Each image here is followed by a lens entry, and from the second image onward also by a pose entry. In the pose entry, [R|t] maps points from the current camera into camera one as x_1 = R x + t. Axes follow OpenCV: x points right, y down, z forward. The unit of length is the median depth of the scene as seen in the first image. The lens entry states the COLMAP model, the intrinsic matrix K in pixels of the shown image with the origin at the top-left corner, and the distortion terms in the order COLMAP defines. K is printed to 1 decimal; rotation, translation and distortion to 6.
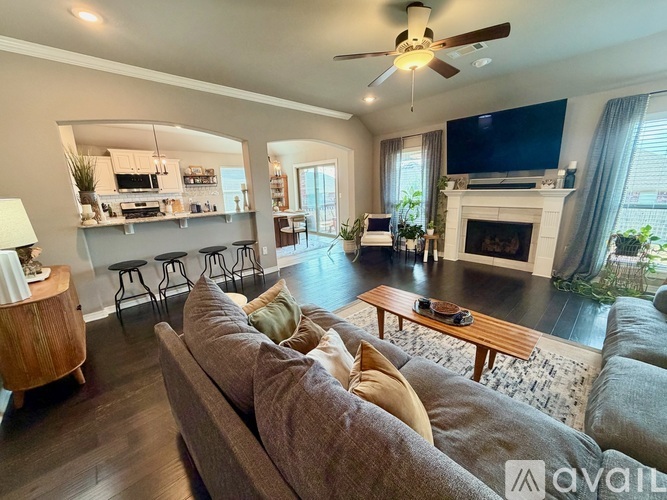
lens RADIAL K [[265.2, 0, 330.3], [0, 265.2, 251.2], [0, 0, 1]] dist [-0.000586, -0.000133]
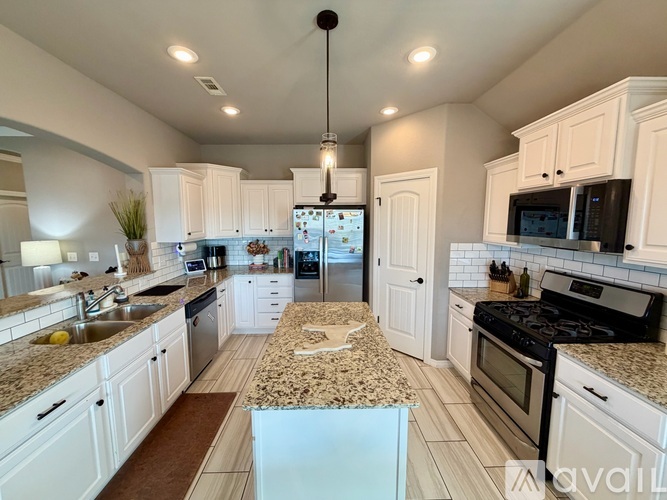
lens RADIAL K [[265.2, 0, 330.3], [0, 265.2, 251.2], [0, 0, 1]] dist [-0.000586, -0.000133]
pose [[-0.665331, 0.113458, -0.737877, -0.841828], [-0.155320, 0.945719, 0.285466, -0.701906], [0.730212, 0.304537, -0.611594, 2.626389]]
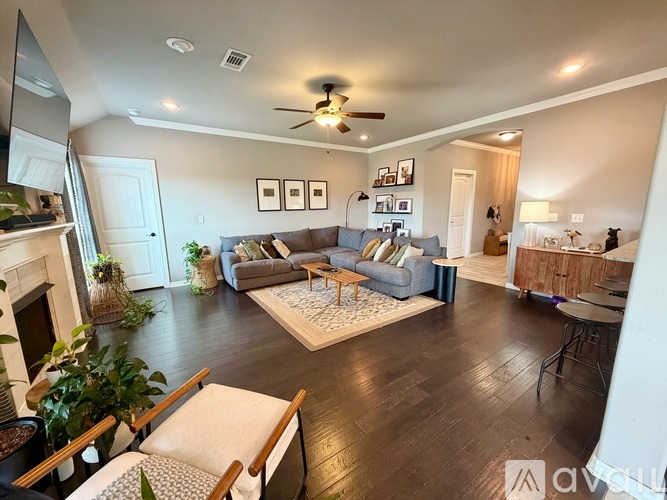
lens RADIAL K [[265.2, 0, 330.3], [0, 265.2, 251.2], [0, 0, 1]] dist [-0.000586, -0.000133]
pose [[-0.984849, 0.020838, 0.172158, 0.062857], [0.088783, 0.913367, 0.397339, -0.602125], [-0.148964, 0.406603, -0.901379, 2.425678]]
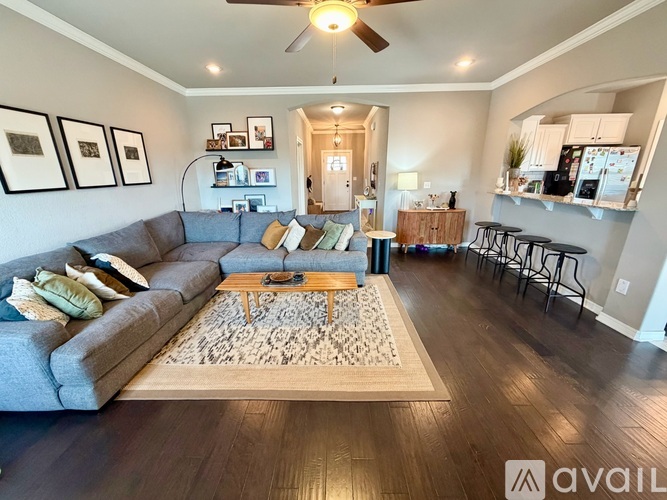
lens RADIAL K [[265.2, 0, 330.3], [0, 265.2, 251.2], [0, 0, 1]] dist [-0.000586, -0.000133]
pose [[-0.694496, 0.246683, -0.675887, 0.967731], [-0.138737, 0.875845, 0.462220, -0.442423], [0.705994, 0.414781, -0.574047, 1.625568]]
